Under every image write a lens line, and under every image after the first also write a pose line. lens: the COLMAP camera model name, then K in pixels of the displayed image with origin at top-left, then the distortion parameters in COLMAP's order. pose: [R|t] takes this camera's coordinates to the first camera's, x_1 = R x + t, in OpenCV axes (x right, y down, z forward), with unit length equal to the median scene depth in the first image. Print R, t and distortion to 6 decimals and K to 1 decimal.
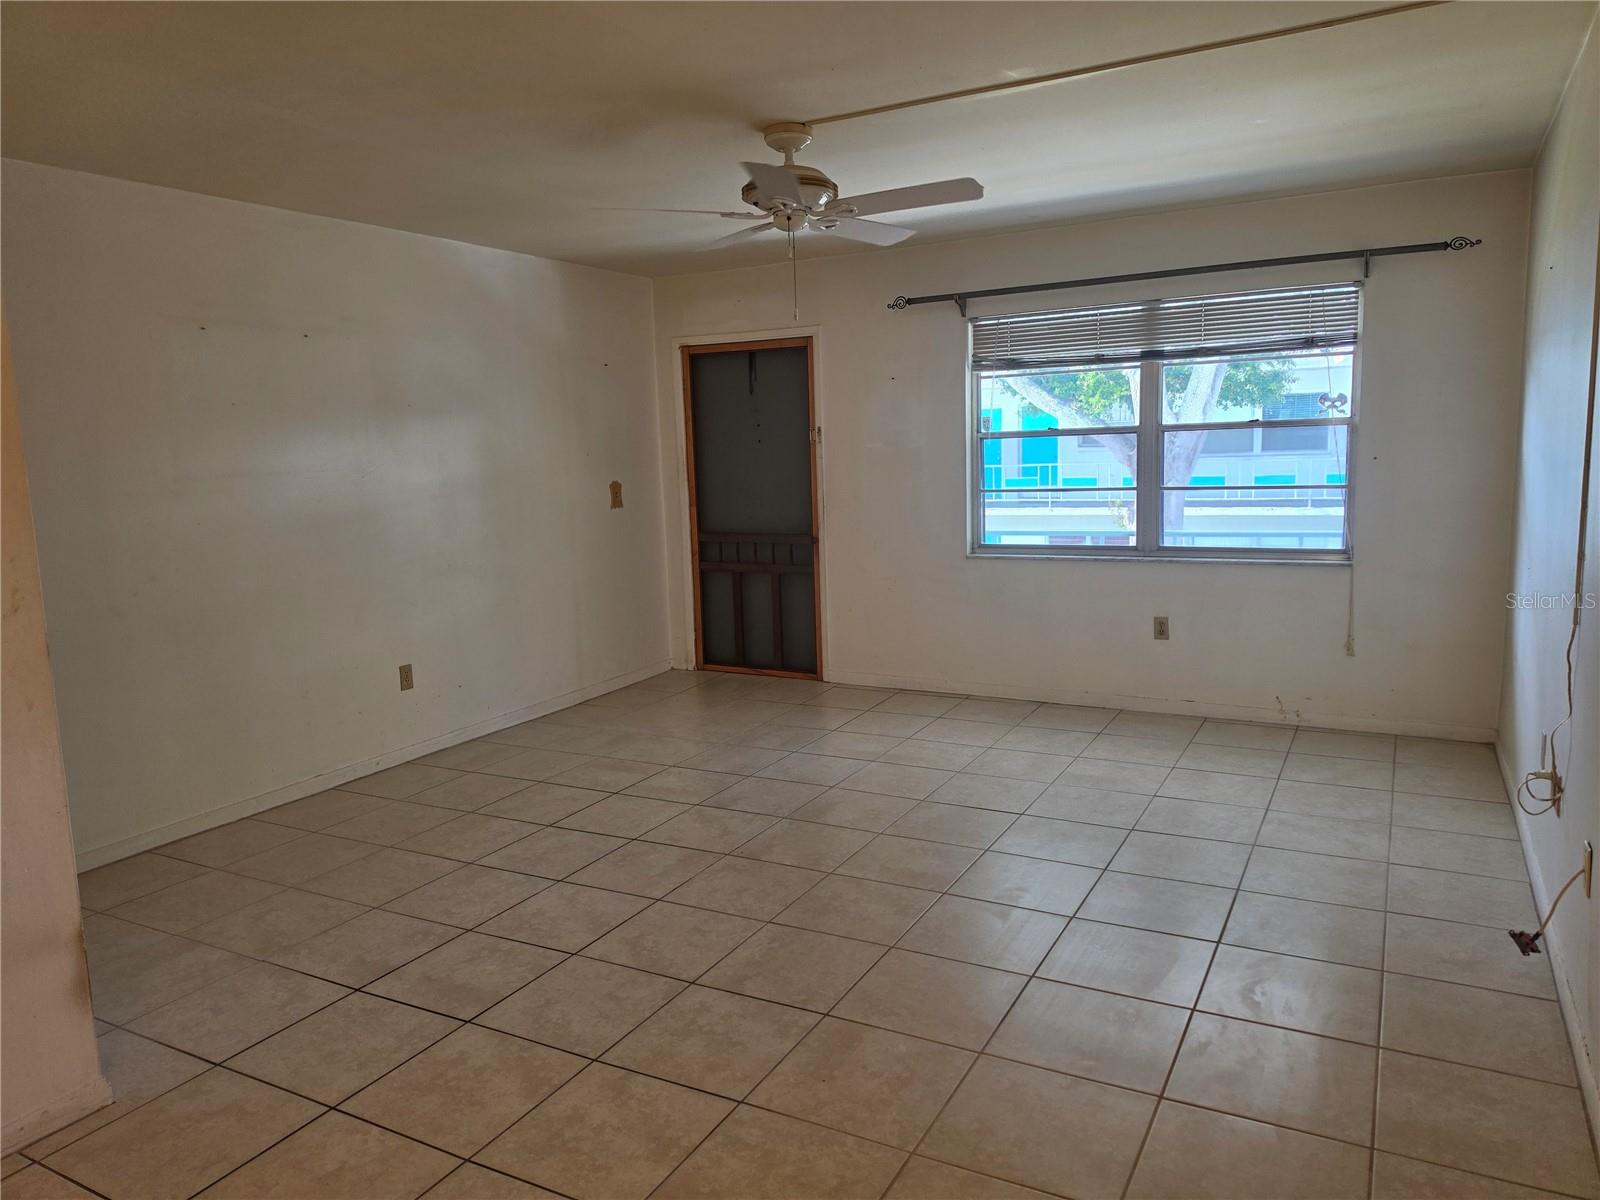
lens RADIAL K [[1106.7, 0, 799.7], [0, 1106.7, 600.8], [0, 0, 1]] dist [0.053692, -0.050164]
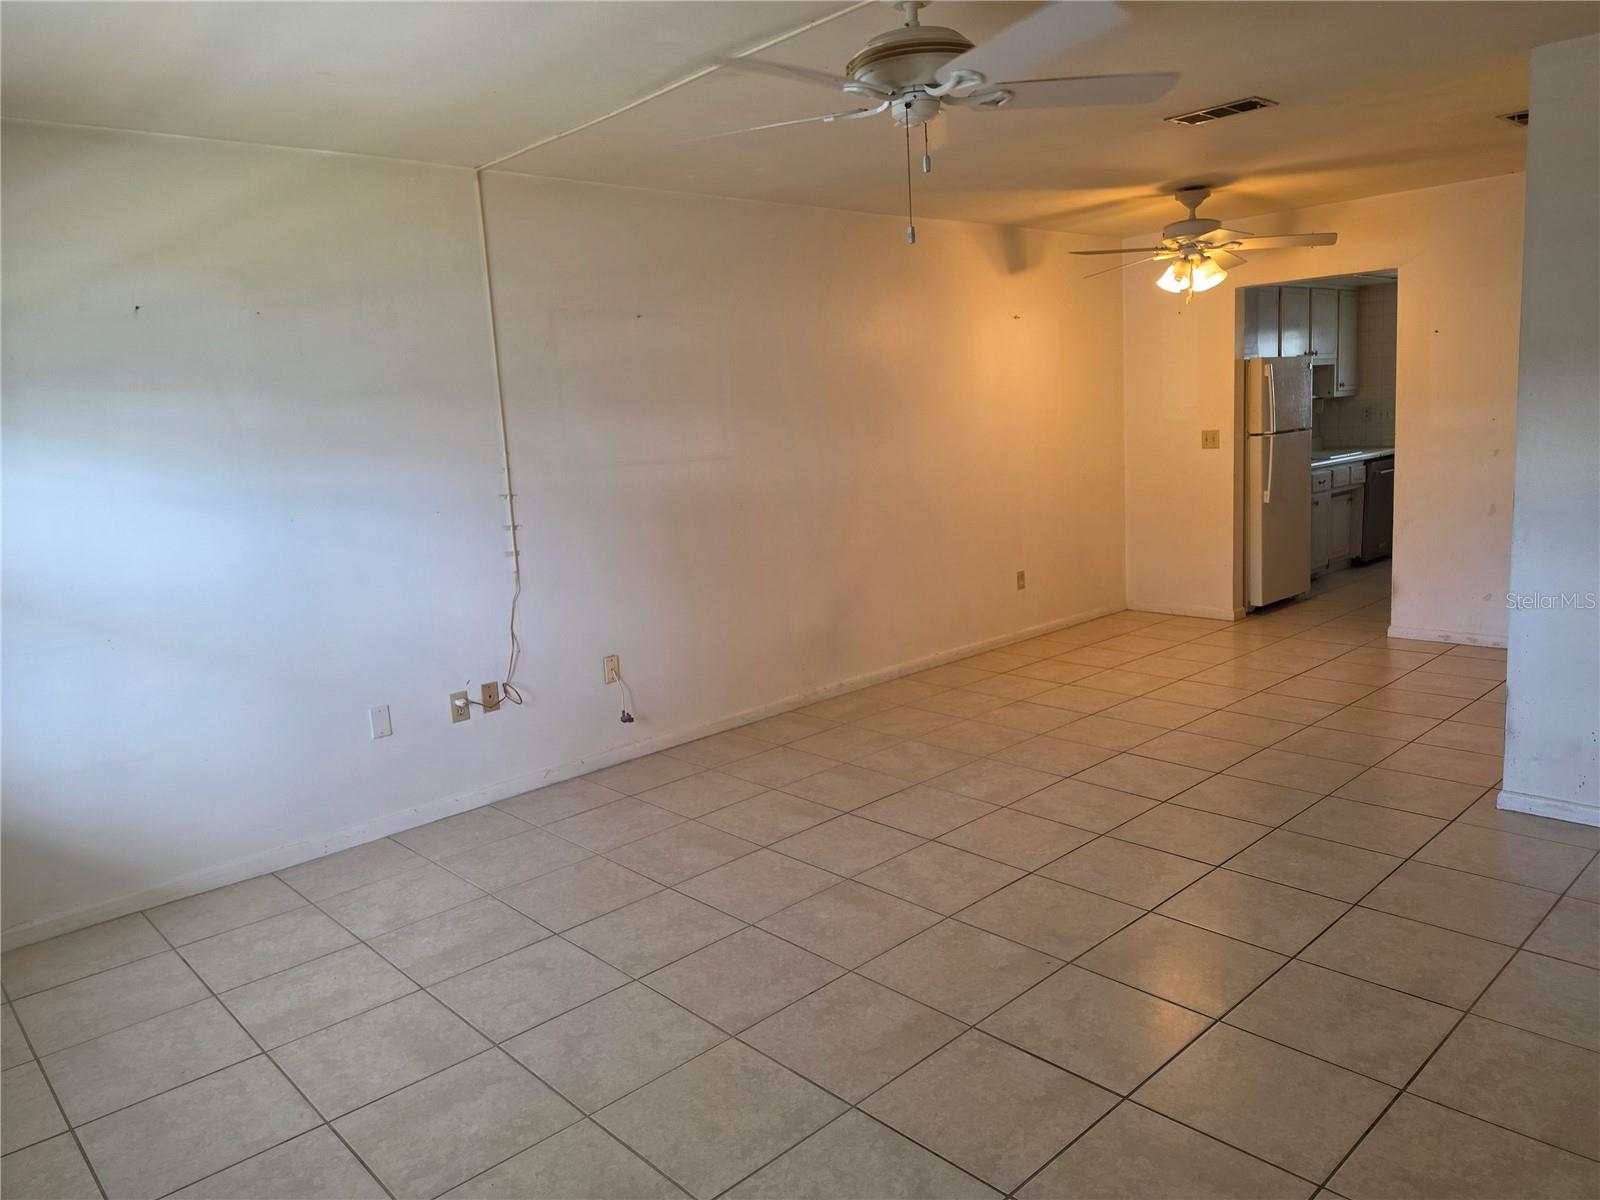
lens RADIAL K [[1106.7, 0, 788.5], [0, 1106.7, 572.2], [0, 0, 1]] dist [0.053692, -0.050164]
pose [[-0.942866, 0.040704, 0.330678, -0.153919], [0.133848, 0.955172, 0.264068, -0.260232], [-0.305105, 0.293241, -0.906046, 1.745711]]
